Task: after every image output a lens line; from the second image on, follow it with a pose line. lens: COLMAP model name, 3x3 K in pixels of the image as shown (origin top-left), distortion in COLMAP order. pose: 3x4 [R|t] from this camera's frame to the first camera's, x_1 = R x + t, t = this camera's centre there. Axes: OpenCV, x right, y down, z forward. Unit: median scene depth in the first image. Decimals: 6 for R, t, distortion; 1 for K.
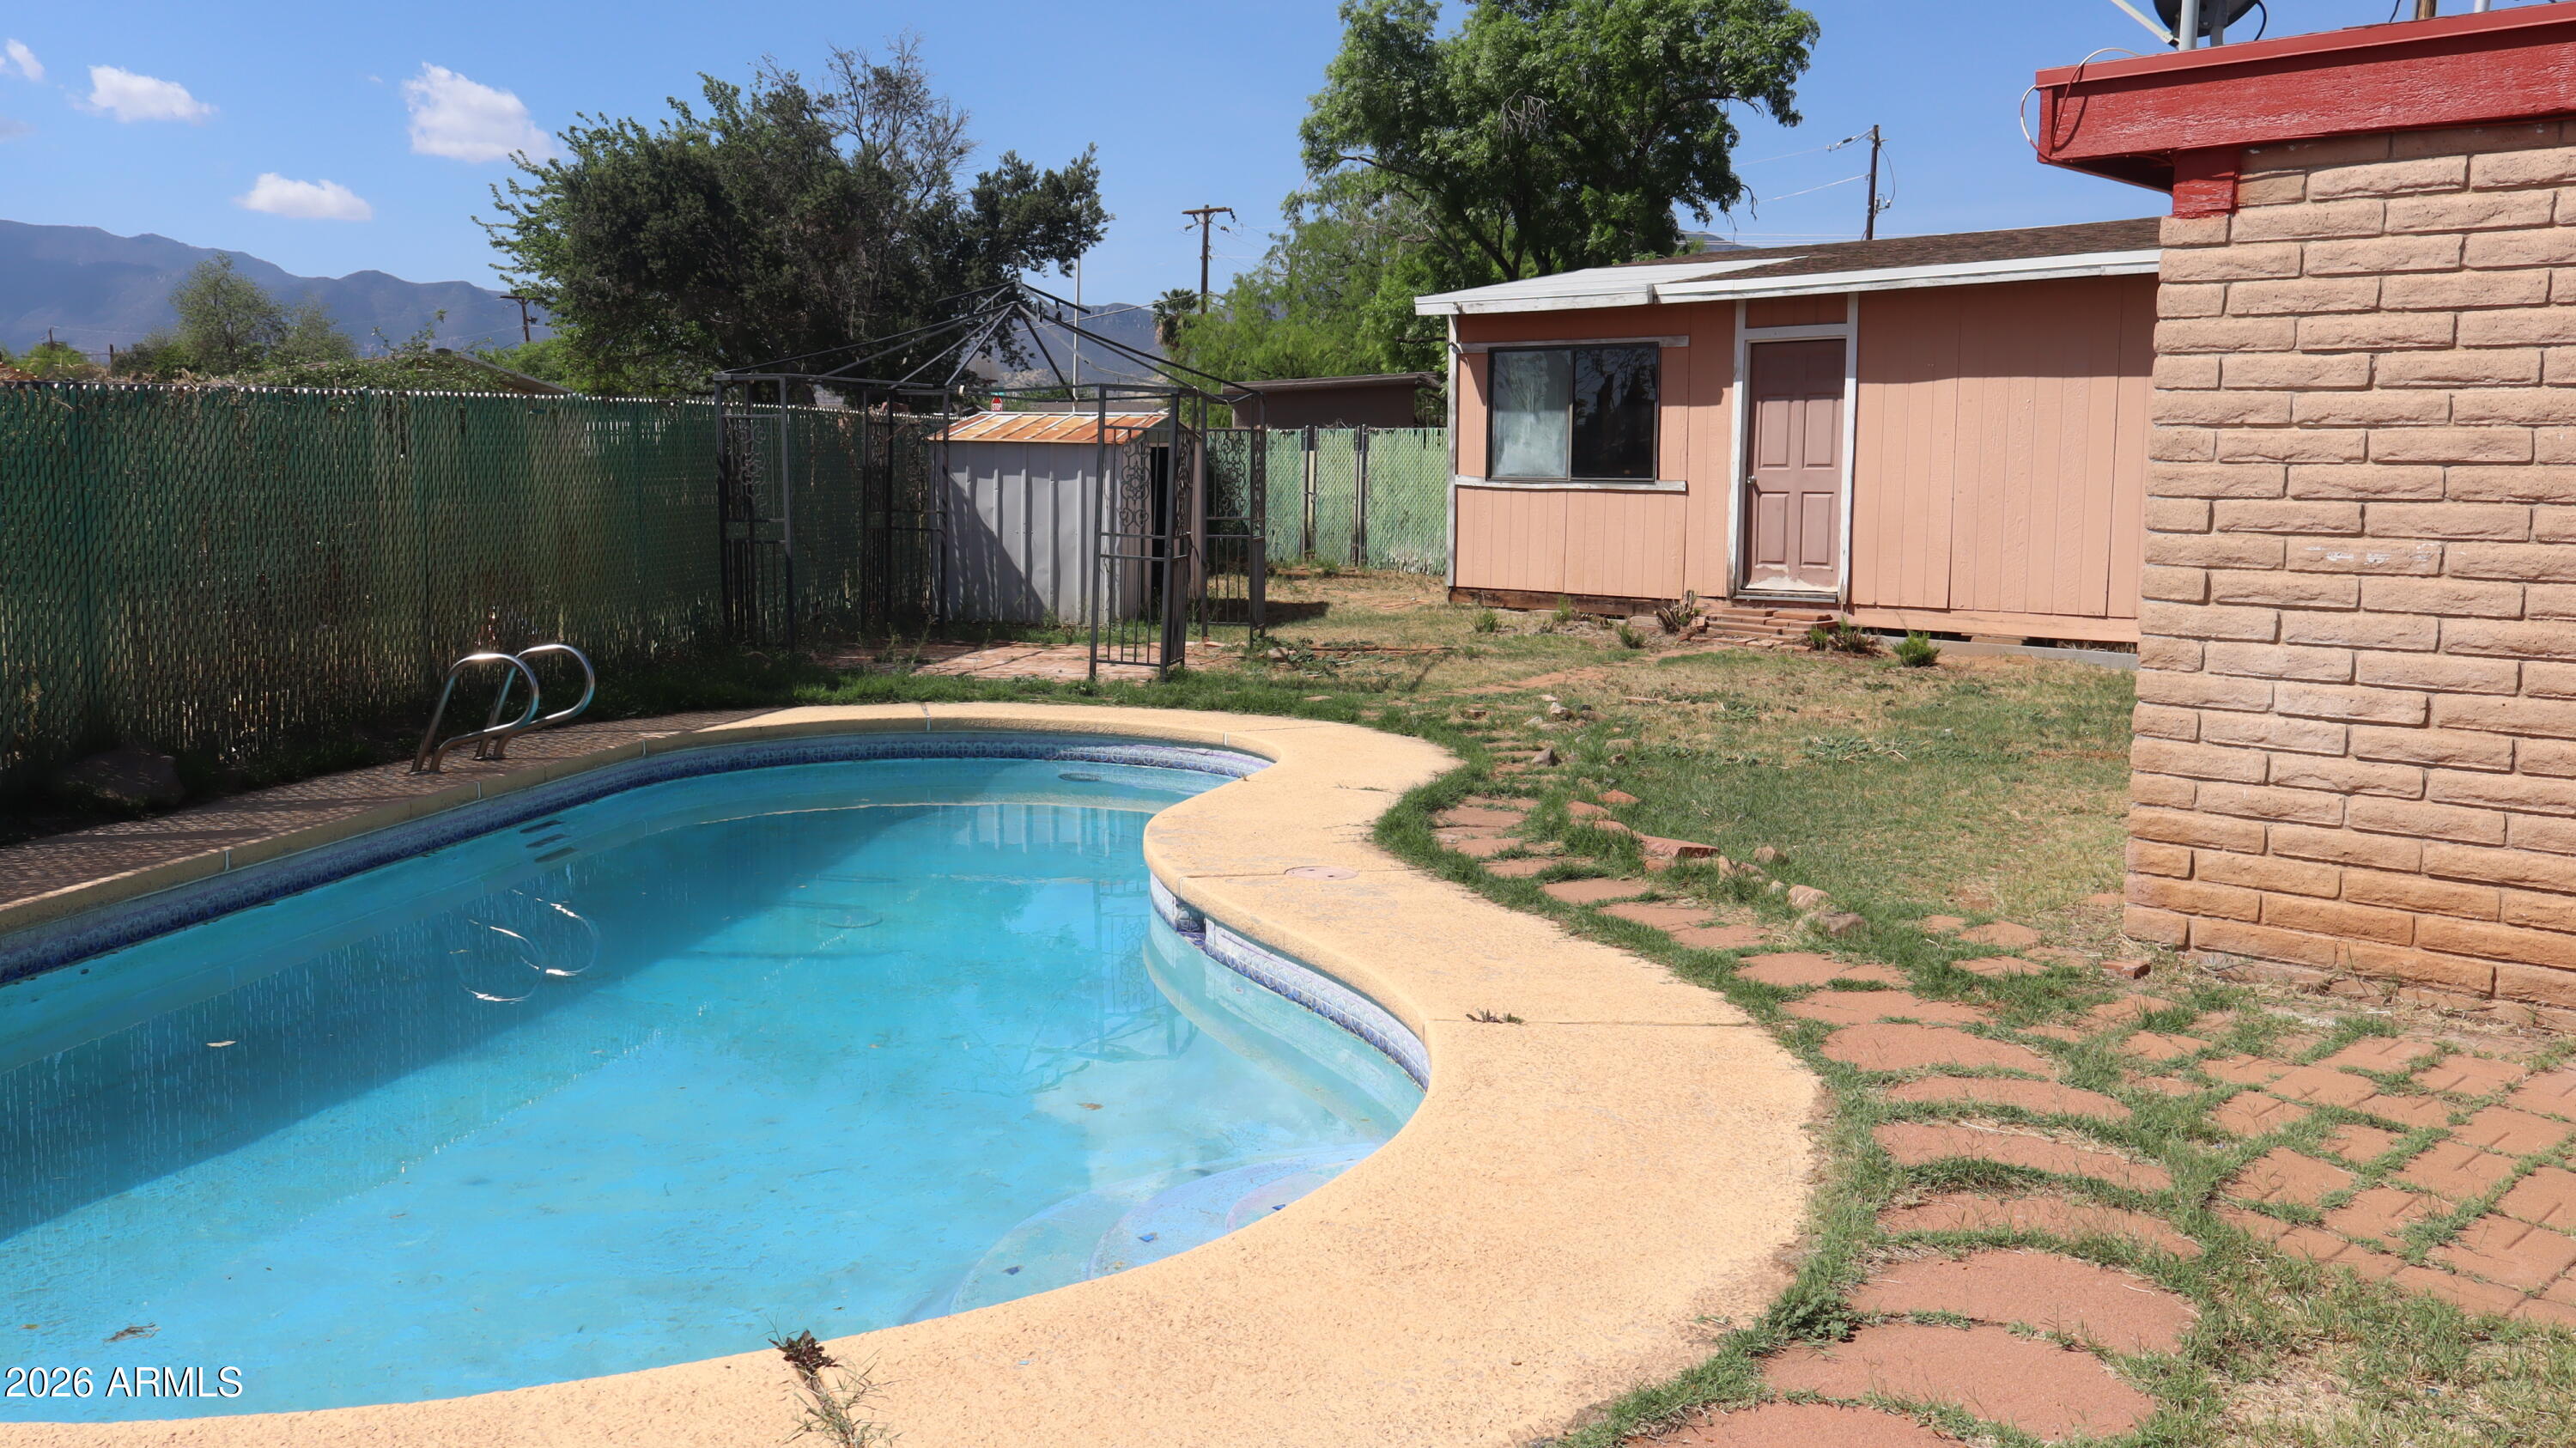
lens RADIAL K [[2155.7, 0, 1289.2], [0, 2155.7, 724.0], [0, 0, 1]] dist [0.001824, -0.003240]
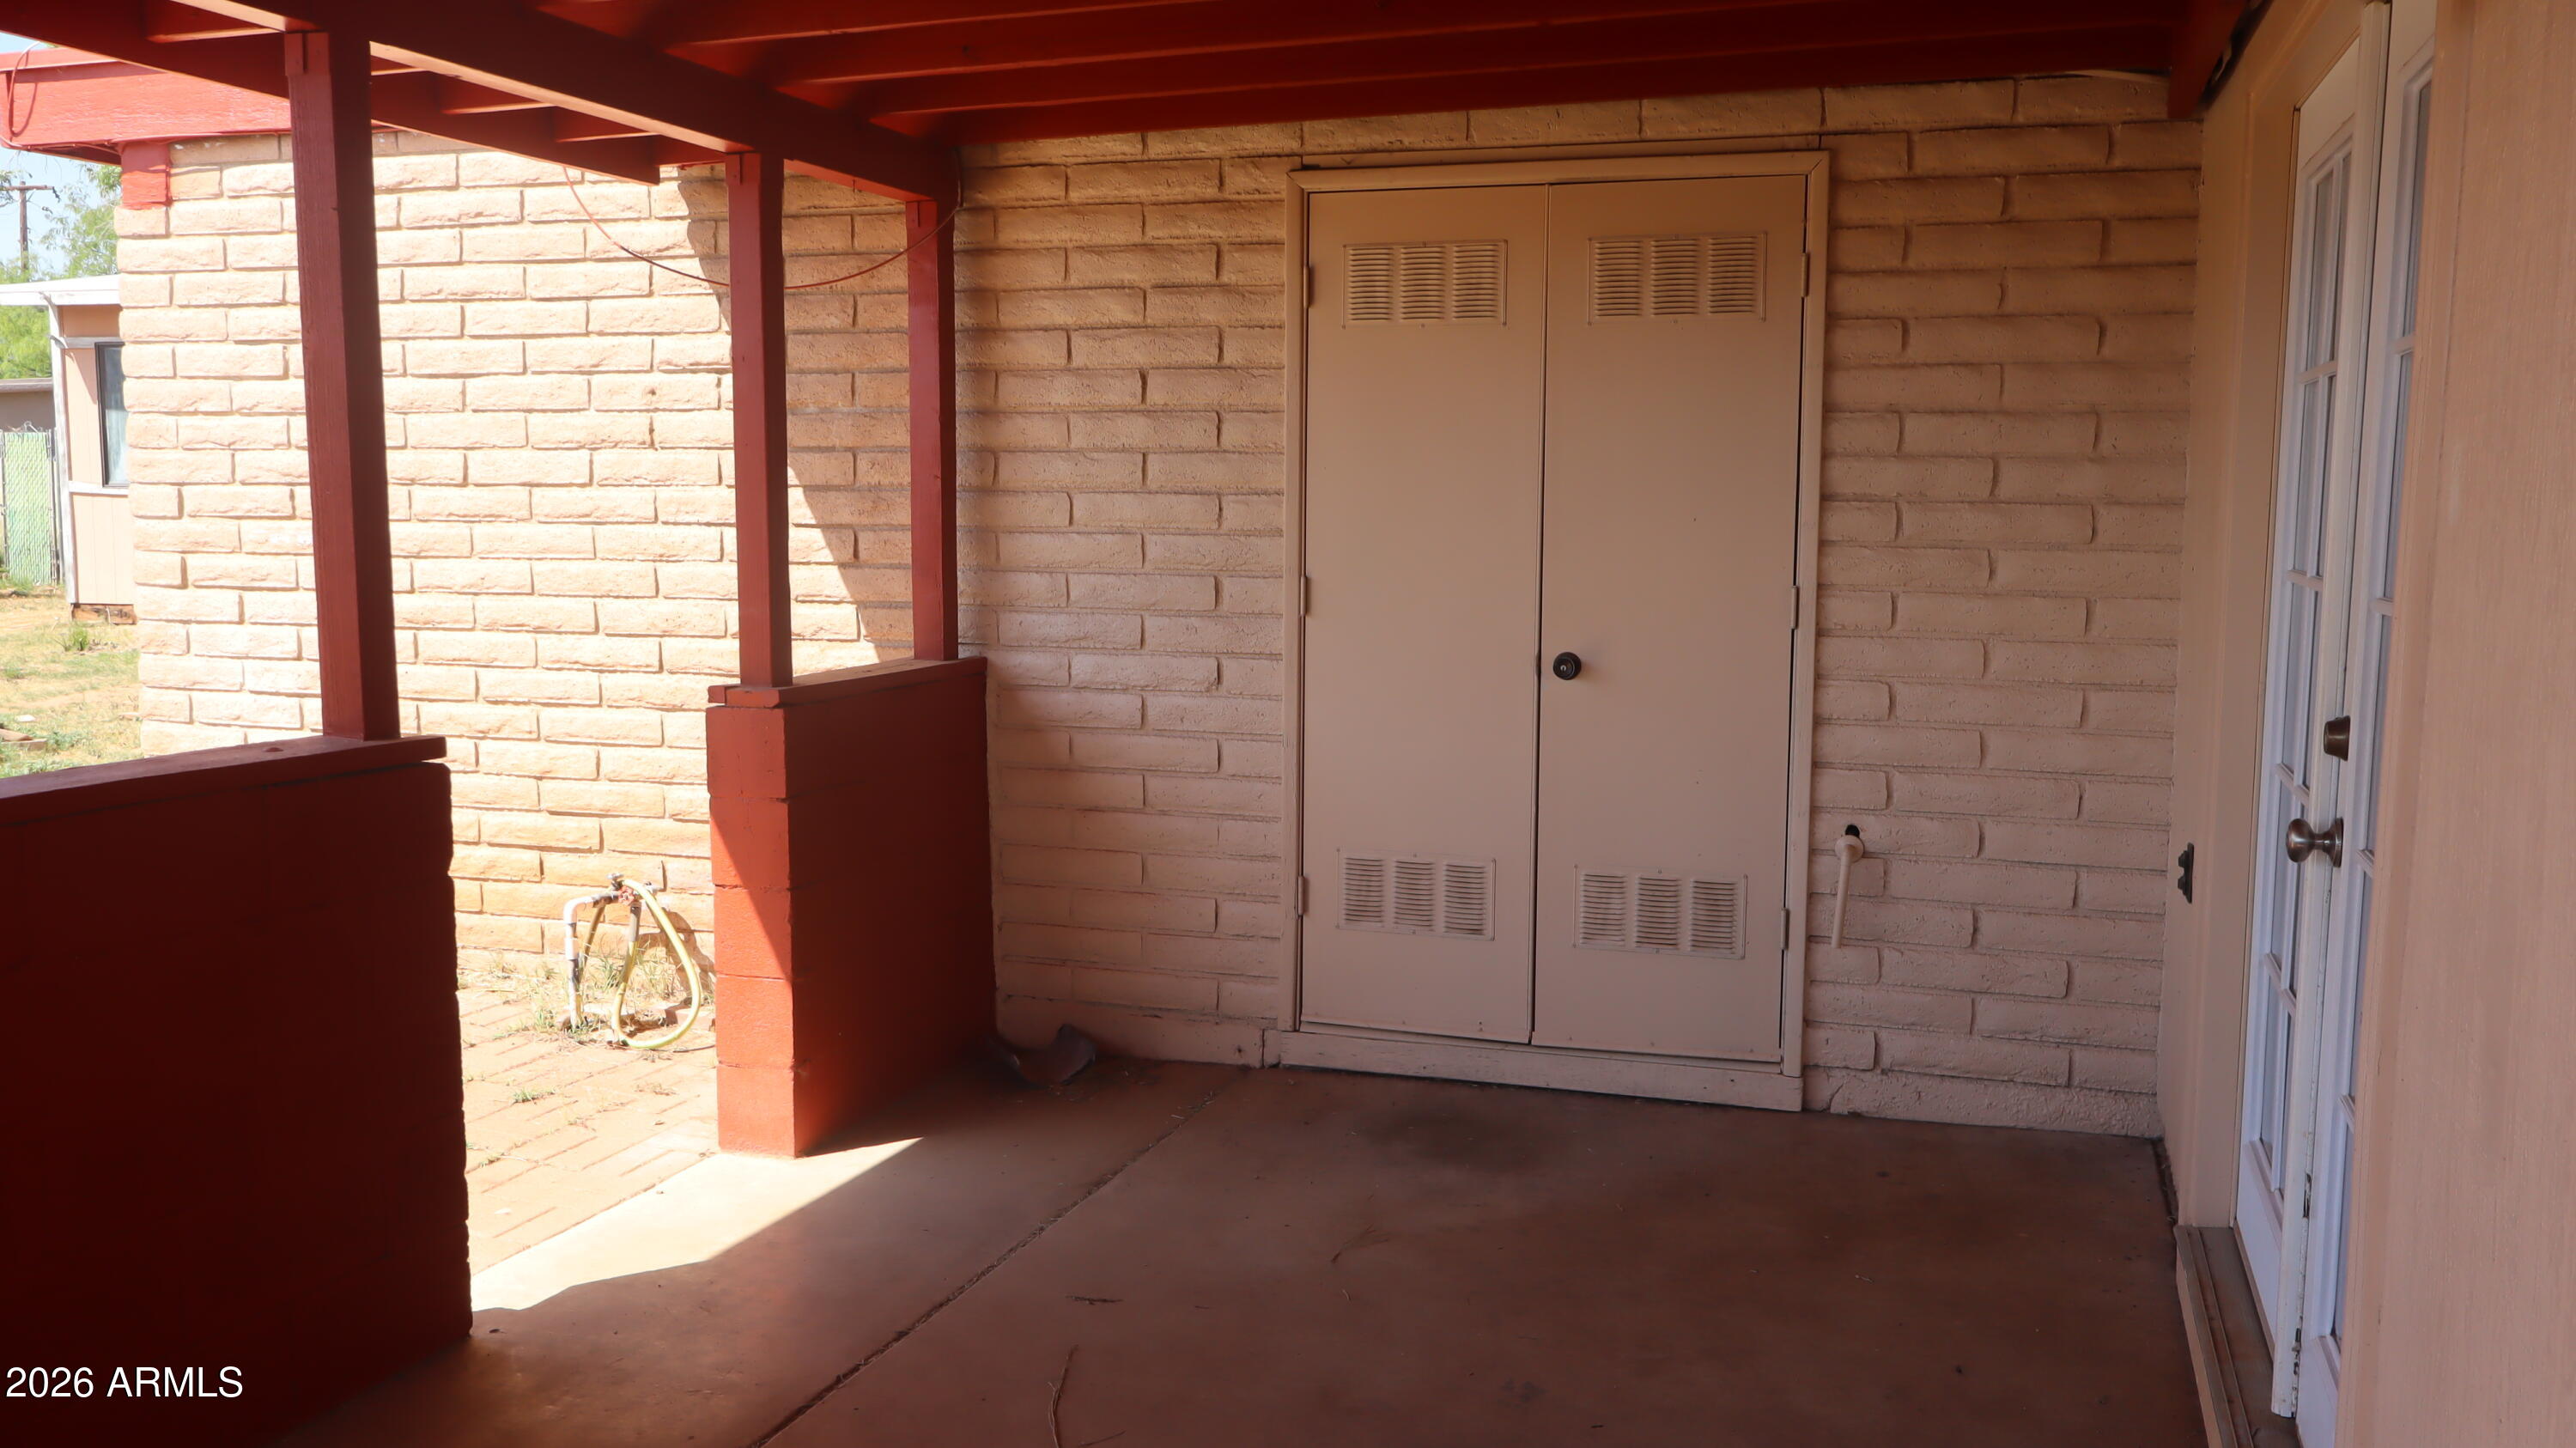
lens RADIAL K [[2155.7, 0, 1289.4], [0, 2155.7, 729.3], [0, 0, 1]] dist [0.001824, -0.003240]
pose [[0.900204, -0.055289, 0.431944, 0.456661], [0.056439, 0.998354, 0.010168, 0.030701], [-0.431795, 0.015226, 0.901843, -0.148608]]
